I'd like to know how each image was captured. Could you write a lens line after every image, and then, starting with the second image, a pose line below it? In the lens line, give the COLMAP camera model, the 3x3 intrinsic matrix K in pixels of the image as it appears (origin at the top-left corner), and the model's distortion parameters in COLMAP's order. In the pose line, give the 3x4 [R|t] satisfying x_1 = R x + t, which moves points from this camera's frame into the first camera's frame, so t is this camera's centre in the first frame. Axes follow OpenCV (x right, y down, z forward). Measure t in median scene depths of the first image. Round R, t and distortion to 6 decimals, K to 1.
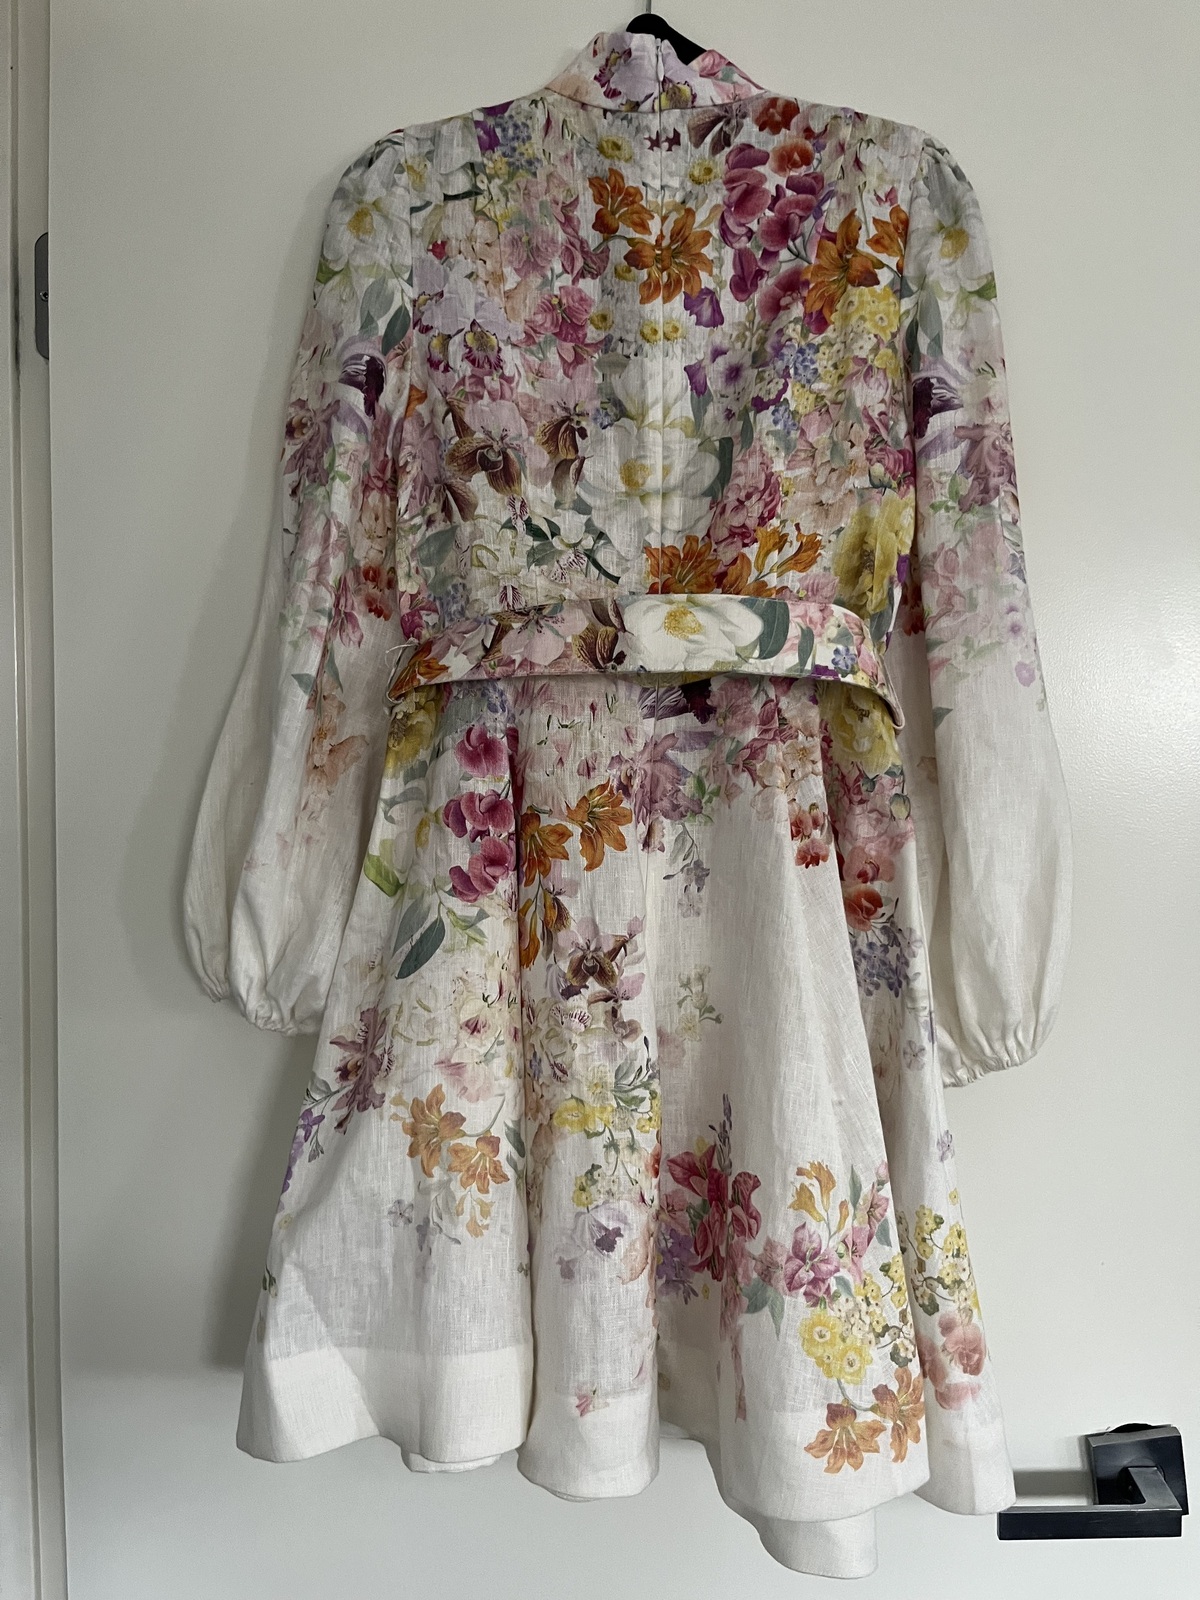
lens RADIAL K [[1123.5, 0, 600.0], [0, 1123.5, 800.0], [0, 0, 1]] dist [0.002354, 0.000125]
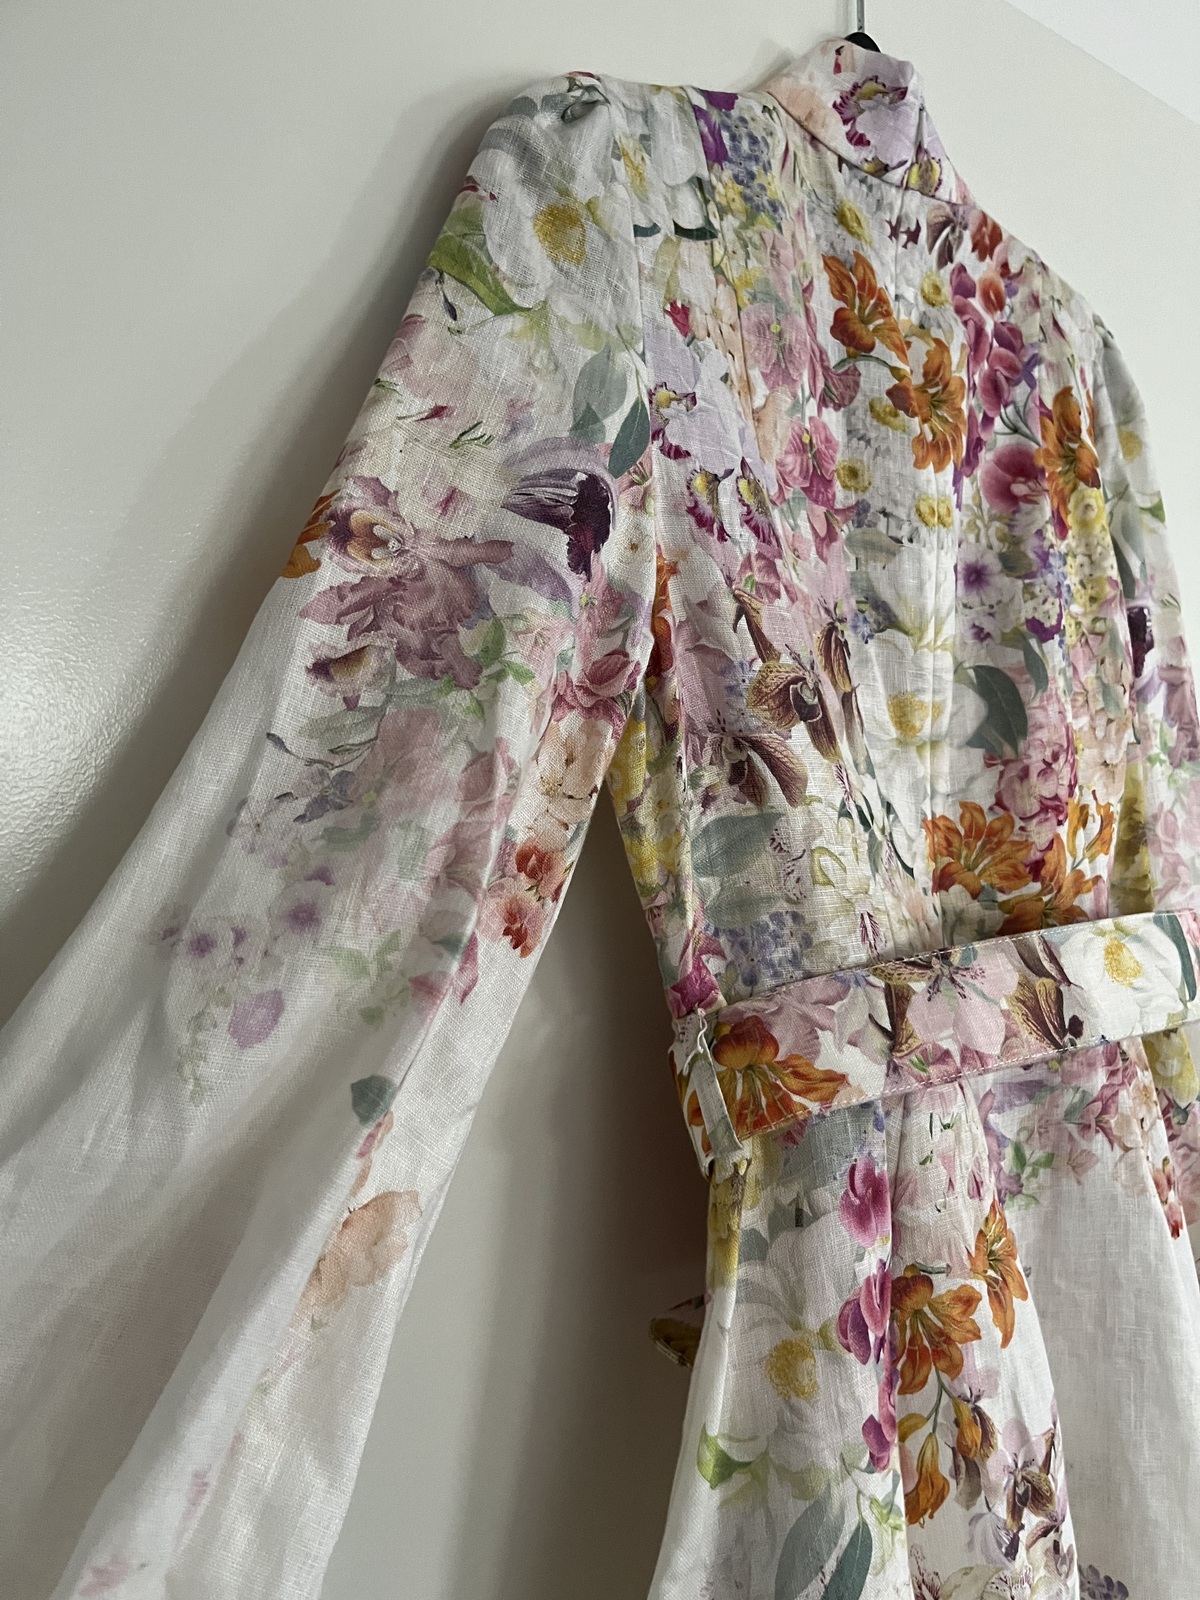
lens RADIAL K [[1171.8, 0, 600.0], [0, 1171.8, 800.0], [0, 0, 1]] dist [0.061429, -0.082602]
pose [[0.740969, -0.052764, 0.669464, -0.598527], [0.063365, 0.997954, 0.008521, -0.260920], [-0.668543, 0.036107, 0.742796, 0.608810]]
